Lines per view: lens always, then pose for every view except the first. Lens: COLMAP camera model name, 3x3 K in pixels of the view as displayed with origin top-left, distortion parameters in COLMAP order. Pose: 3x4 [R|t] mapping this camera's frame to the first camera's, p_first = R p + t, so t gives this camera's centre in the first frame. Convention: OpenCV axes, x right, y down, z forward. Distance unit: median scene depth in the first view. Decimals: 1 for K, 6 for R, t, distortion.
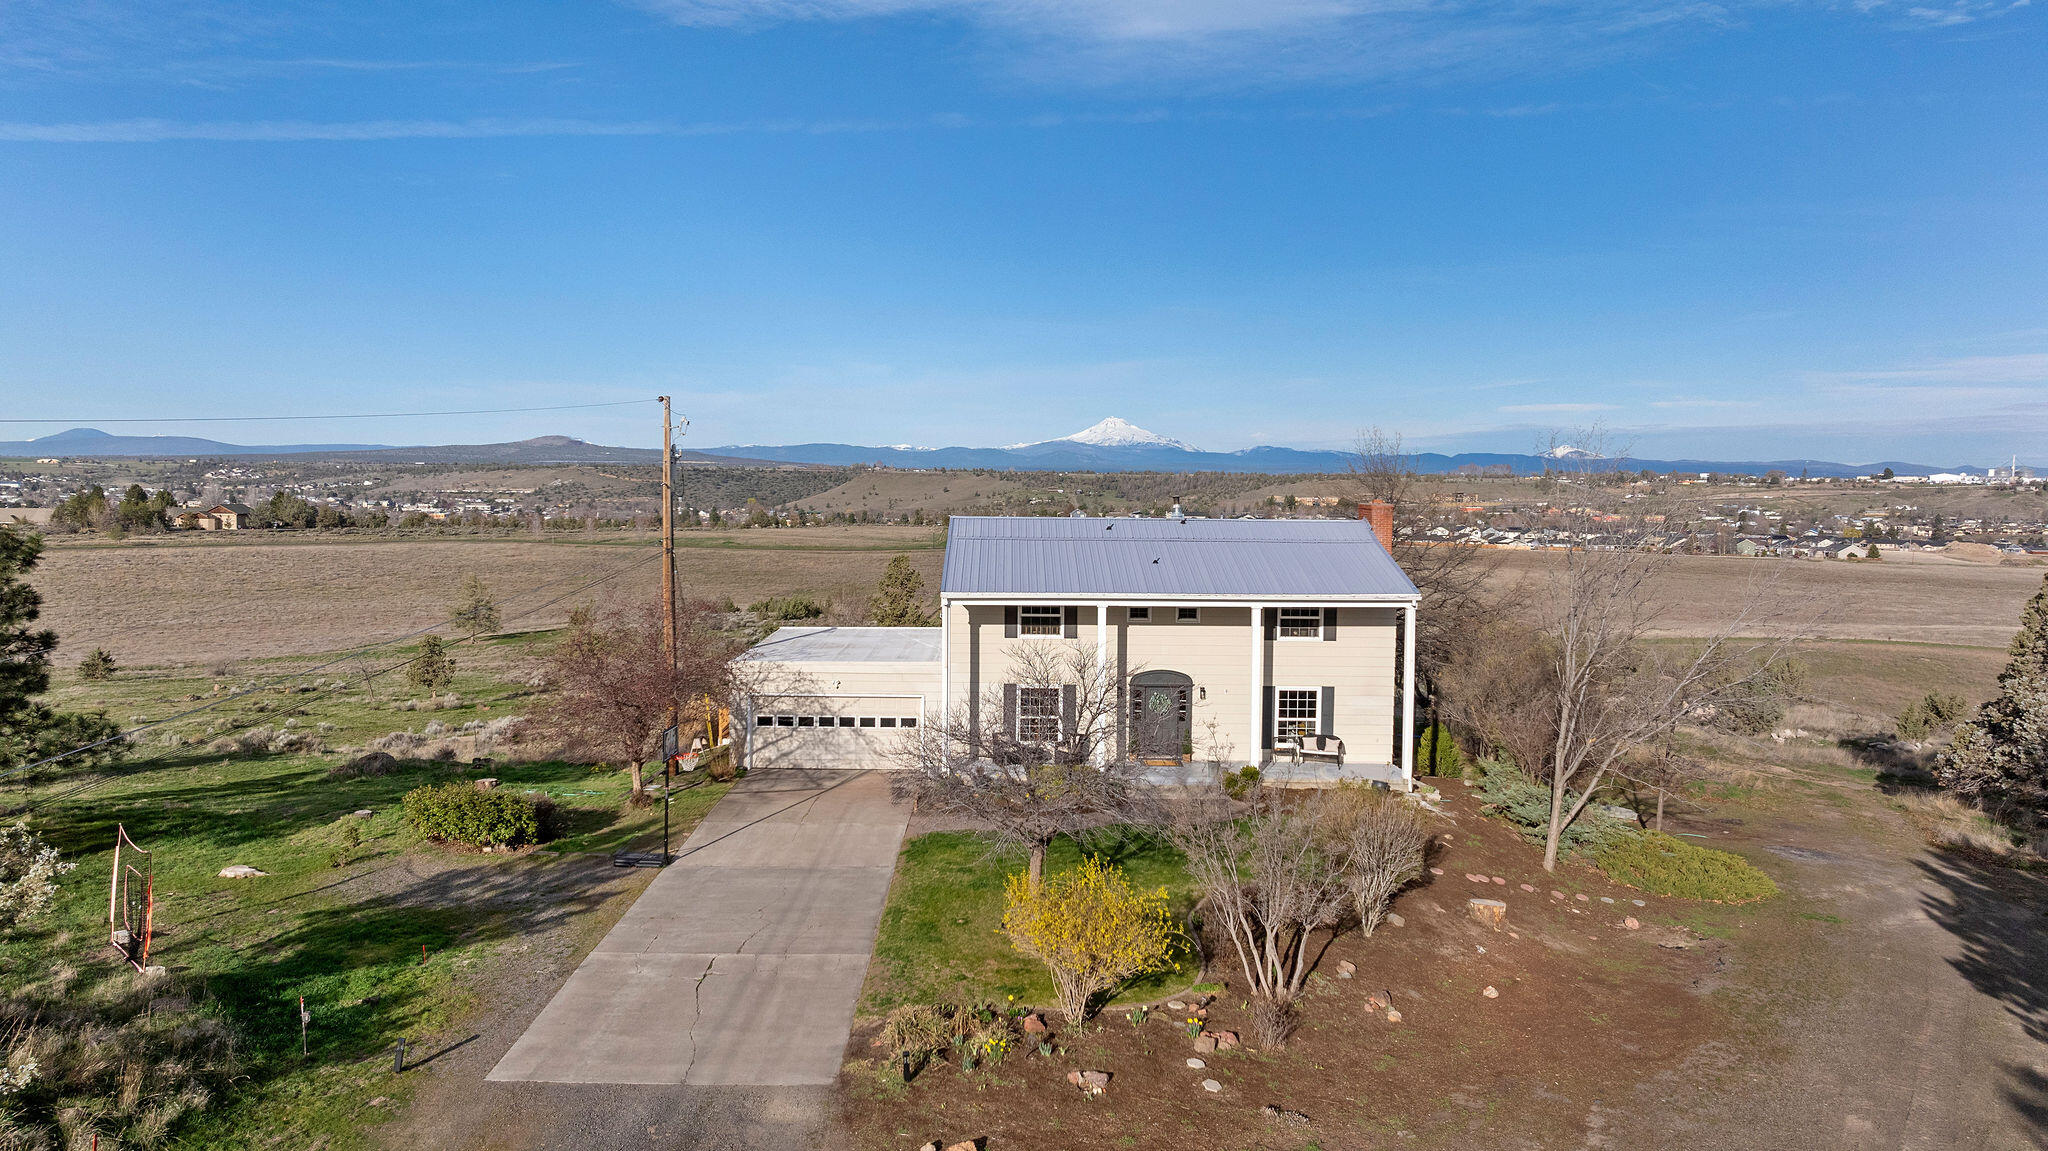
lens RADIAL K [[1440.2, 0, 1030.3], [0, 1440.2, 559.9], [0, 0, 1]] dist [-0.016674, -0.004456]
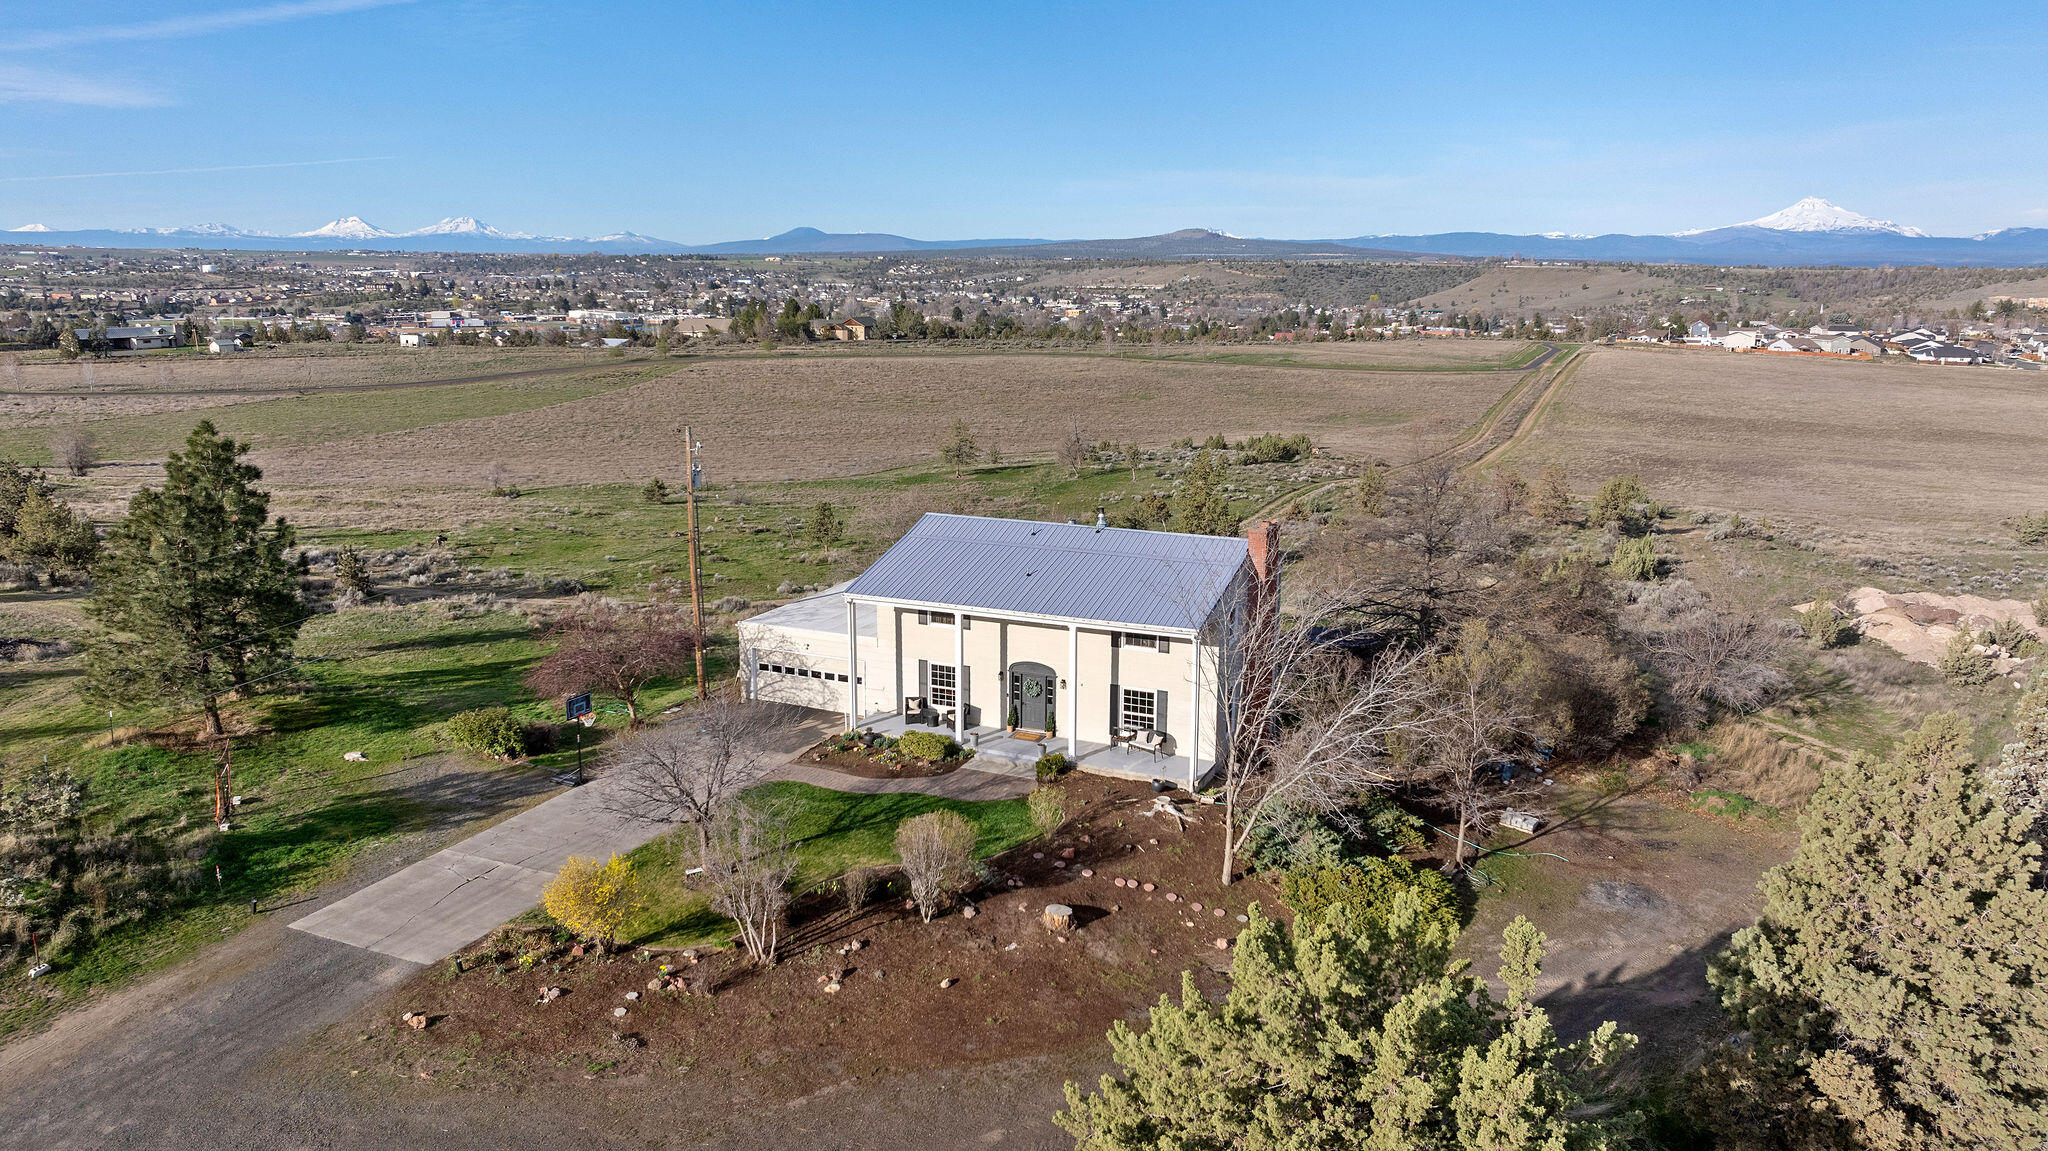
lens RADIAL K [[1440.2, 0, 1030.3], [0, 1440.2, 559.9], [0, 0, 1]] dist [-0.016674, -0.004456]
pose [[0.908564, 0.078437, -0.410316, 0.584128], [-0.019356, 0.989064, 0.146212, -0.188107], [0.417298, -0.124901, 0.900146, -0.092975]]
